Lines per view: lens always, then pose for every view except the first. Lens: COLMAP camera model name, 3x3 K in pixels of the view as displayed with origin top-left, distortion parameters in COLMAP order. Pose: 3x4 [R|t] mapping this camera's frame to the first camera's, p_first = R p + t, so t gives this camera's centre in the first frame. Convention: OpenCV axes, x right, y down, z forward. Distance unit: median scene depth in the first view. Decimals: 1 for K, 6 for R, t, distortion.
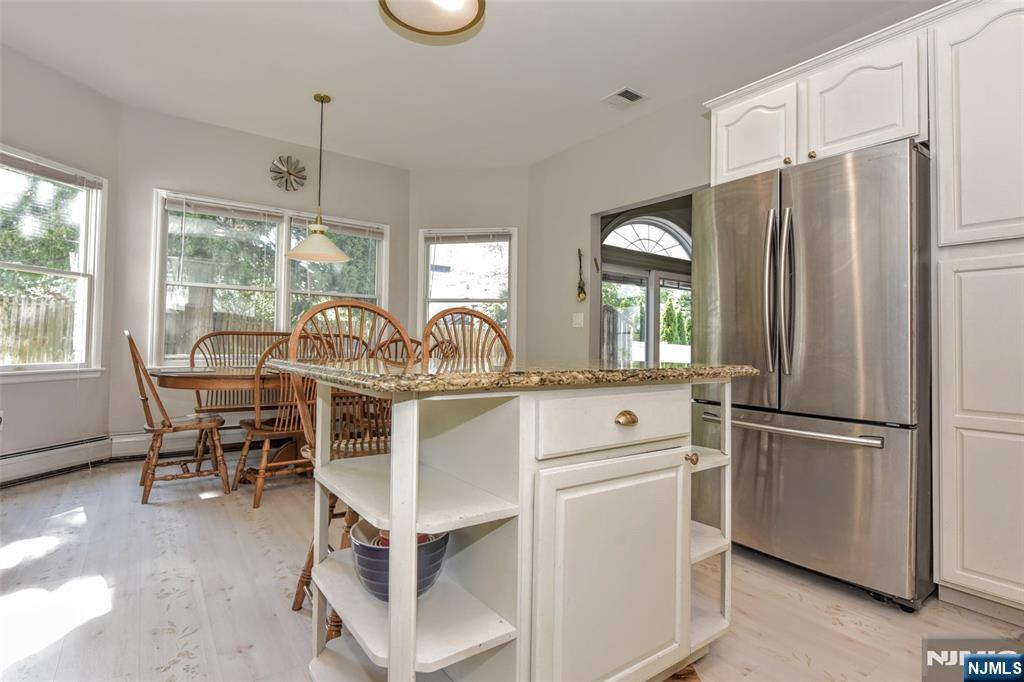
lens RADIAL K [[542.2, 0, 512.0], [0, 542.2, 341.0], [0, 0, 1]] dist [-0.005929, -0.000099]
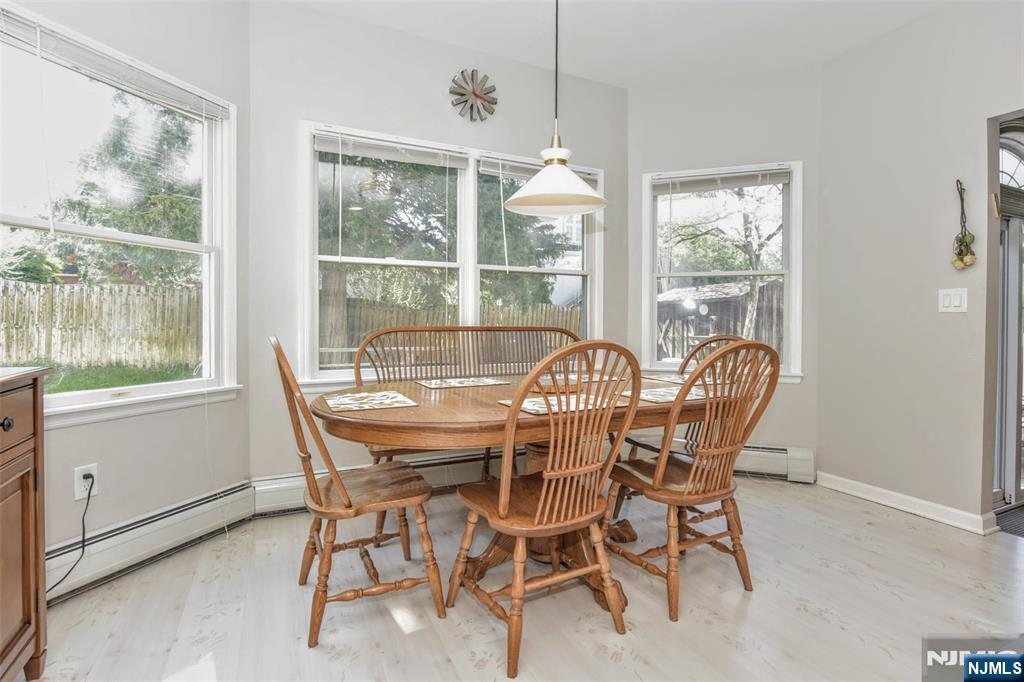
lens RADIAL K [[498.0, 0, 512.0], [0, 498.0, 341.0], [0, 0, 1]] dist [-0.005140, -0.000105]
pose [[0.987899, -0.006901, -0.154942, -0.279175], [0.013520, 0.999038, 0.041708, -0.022782], [0.154505, -0.043298, 0.987043, 0.381330]]
